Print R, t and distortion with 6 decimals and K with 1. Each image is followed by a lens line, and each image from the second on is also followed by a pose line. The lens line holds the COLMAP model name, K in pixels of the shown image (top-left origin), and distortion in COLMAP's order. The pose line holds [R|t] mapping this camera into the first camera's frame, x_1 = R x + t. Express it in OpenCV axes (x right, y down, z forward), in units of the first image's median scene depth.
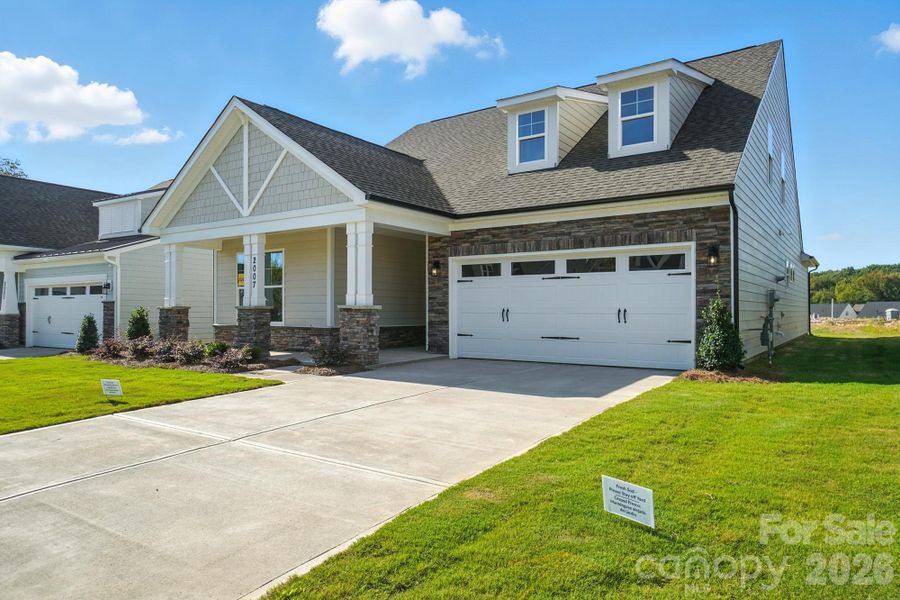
lens RADIAL K [[595.3, 0, 449.8], [0, 595.3, 303.2], [0, 0, 1]] dist [0.002957, 0.000687]
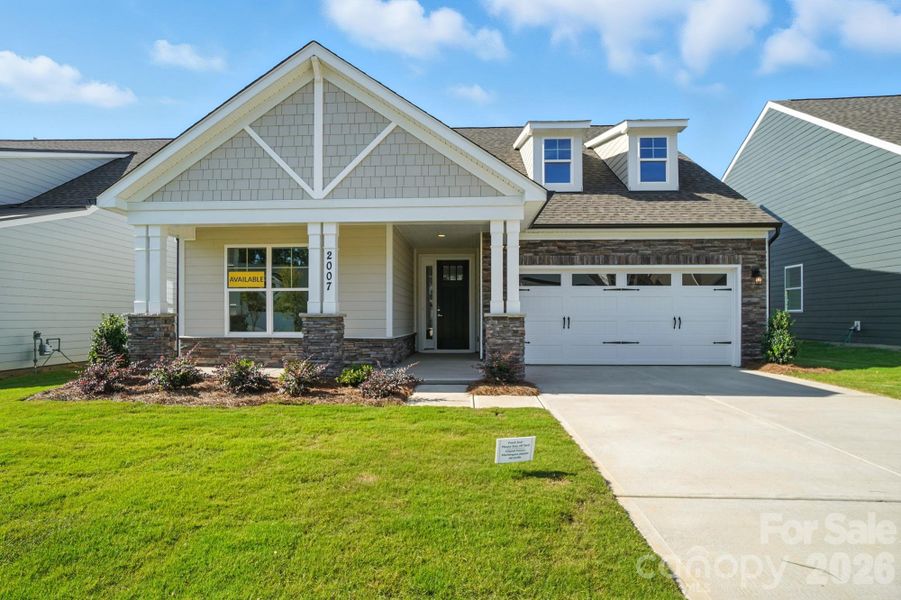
lens RADIAL K [[474.6, 0, 452.7], [0, 474.6, 317.9], [0, 0, 1]] dist [-0.029776, -0.001122]
pose [[0.847121, -0.000800, 0.531400, -0.534849], [-0.006124, 0.999918, 0.011267, 0.002967], [-0.531365, -0.012799, 0.847046, 0.387267]]
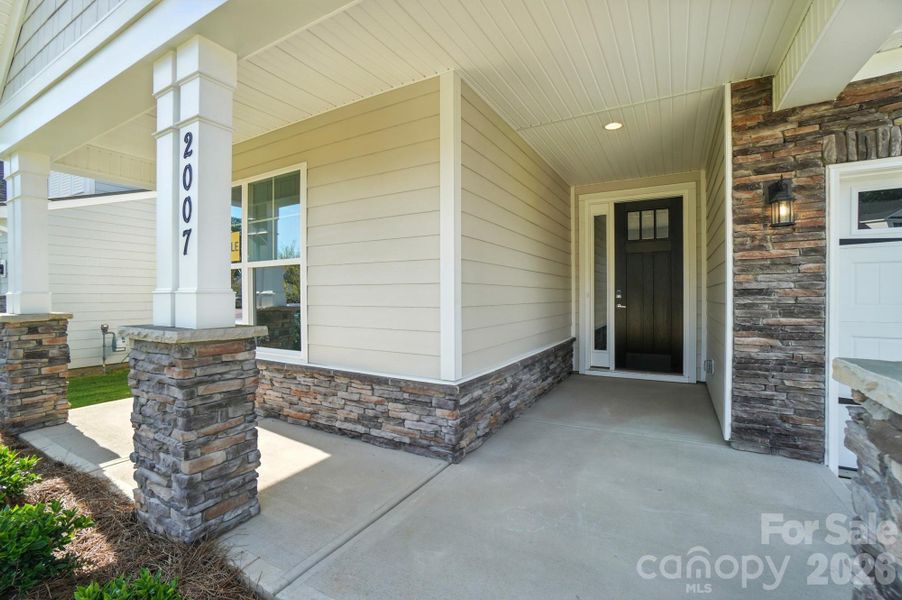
lens RADIAL K [[401.6, 0, 446.5], [0, 401.6, 297.6], [0, 0, 1]] dist [-0.030514, 0.000274]
pose [[0.997241, -0.005397, 0.074036, -0.237167], [0.003942, 0.999796, 0.019790, -0.011155], [-0.074128, -0.019444, 0.997059, 0.843589]]
